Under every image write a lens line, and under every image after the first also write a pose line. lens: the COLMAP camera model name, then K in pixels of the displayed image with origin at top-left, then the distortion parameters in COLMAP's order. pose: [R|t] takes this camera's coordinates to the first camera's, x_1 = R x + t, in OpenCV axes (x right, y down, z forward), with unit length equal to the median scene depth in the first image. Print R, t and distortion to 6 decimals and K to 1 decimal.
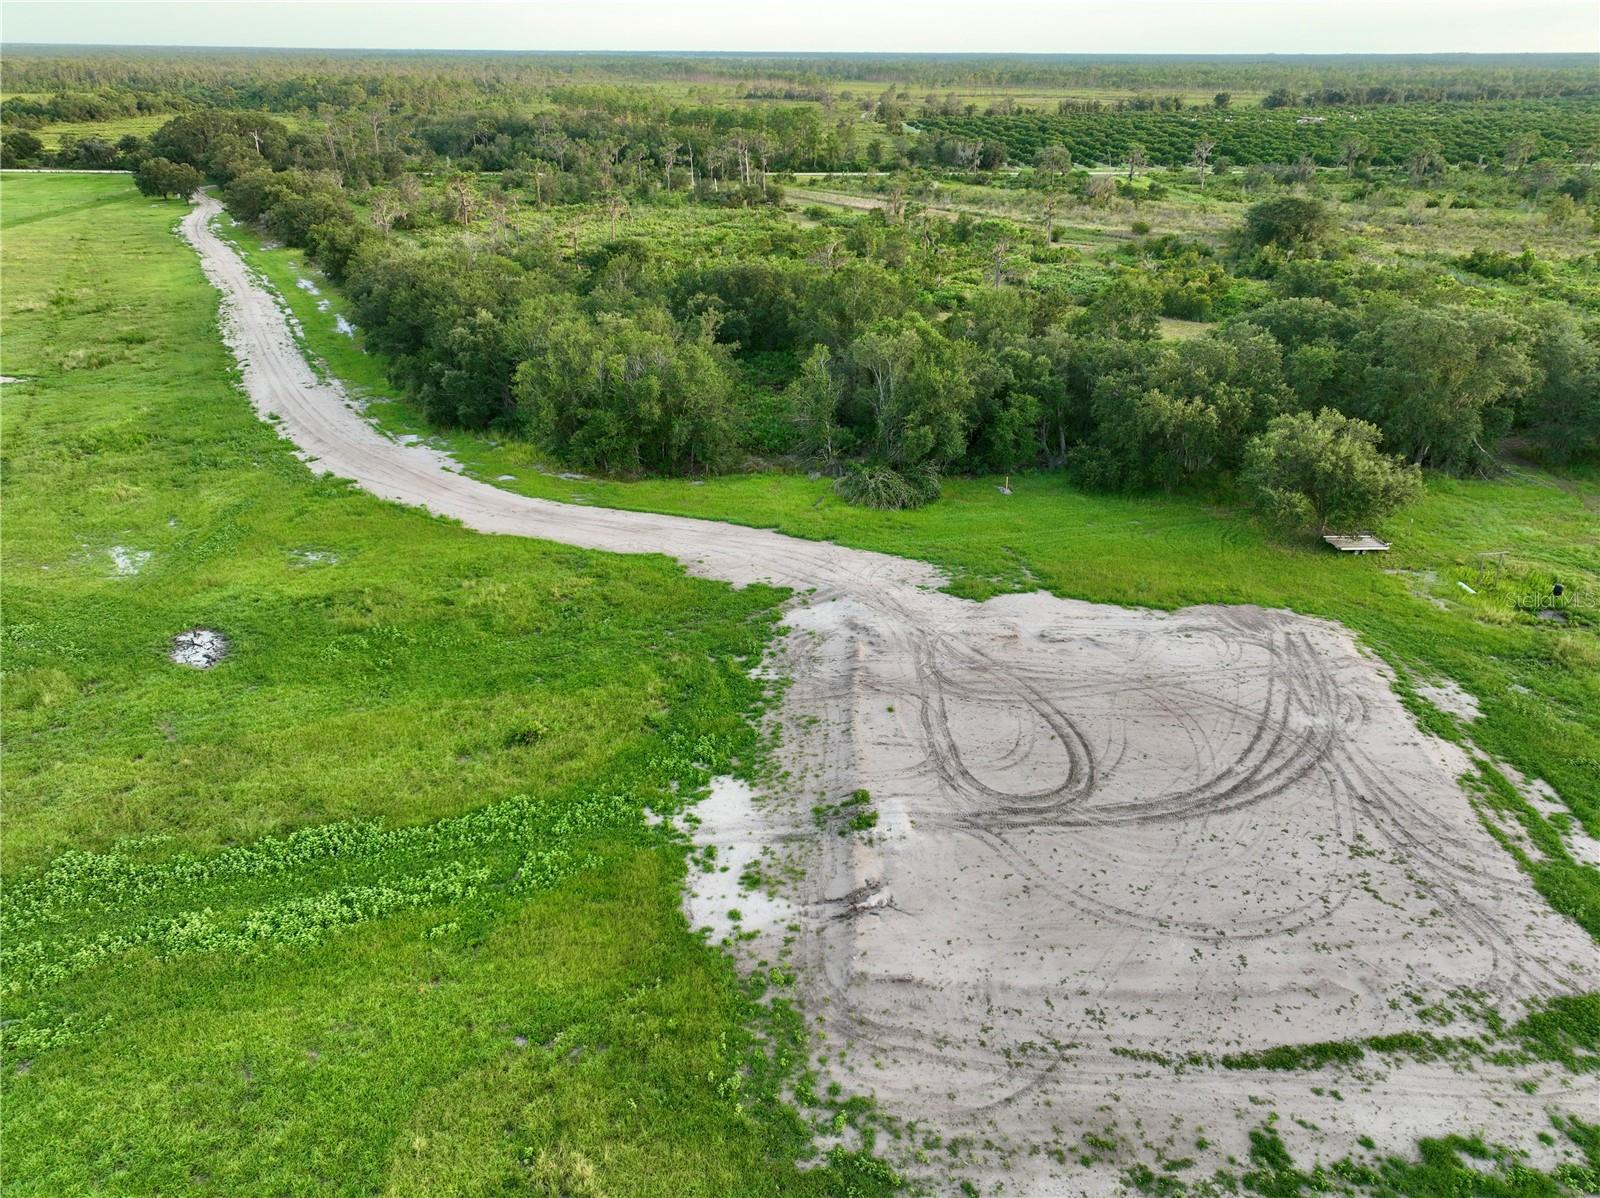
lens RADIAL K [[1140.5, 0, 803.8], [0, 1140.5, 558.1], [0, 0, 1]] dist [0.007112, 0.003016]
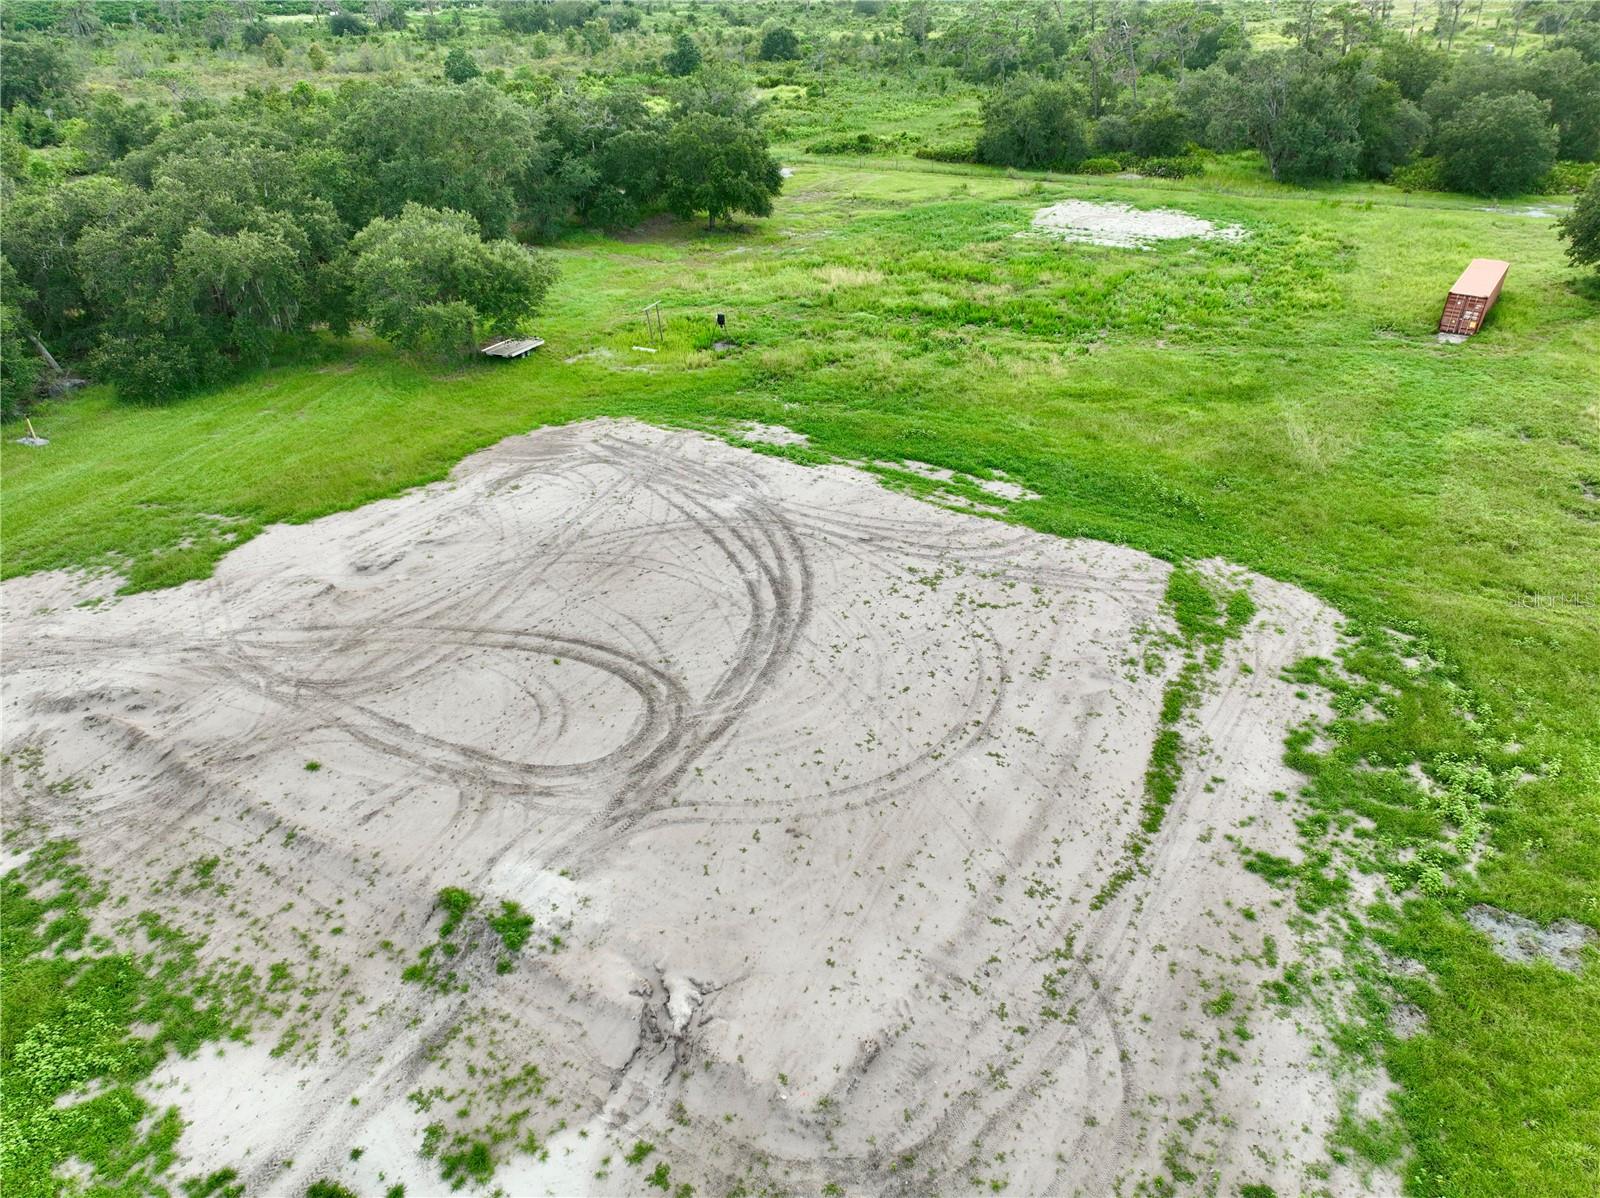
lens RADIAL K [[1140.5, 0, 803.8], [0, 1140.5, 558.1], [0, 0, 1]] dist [0.007112, 0.003016]
pose [[0.492230, -0.416525, 0.764341, -0.284069], [0.354807, 0.897834, 0.260779, -0.033414], [-0.794872, 0.142831, 0.589727, 0.651003]]
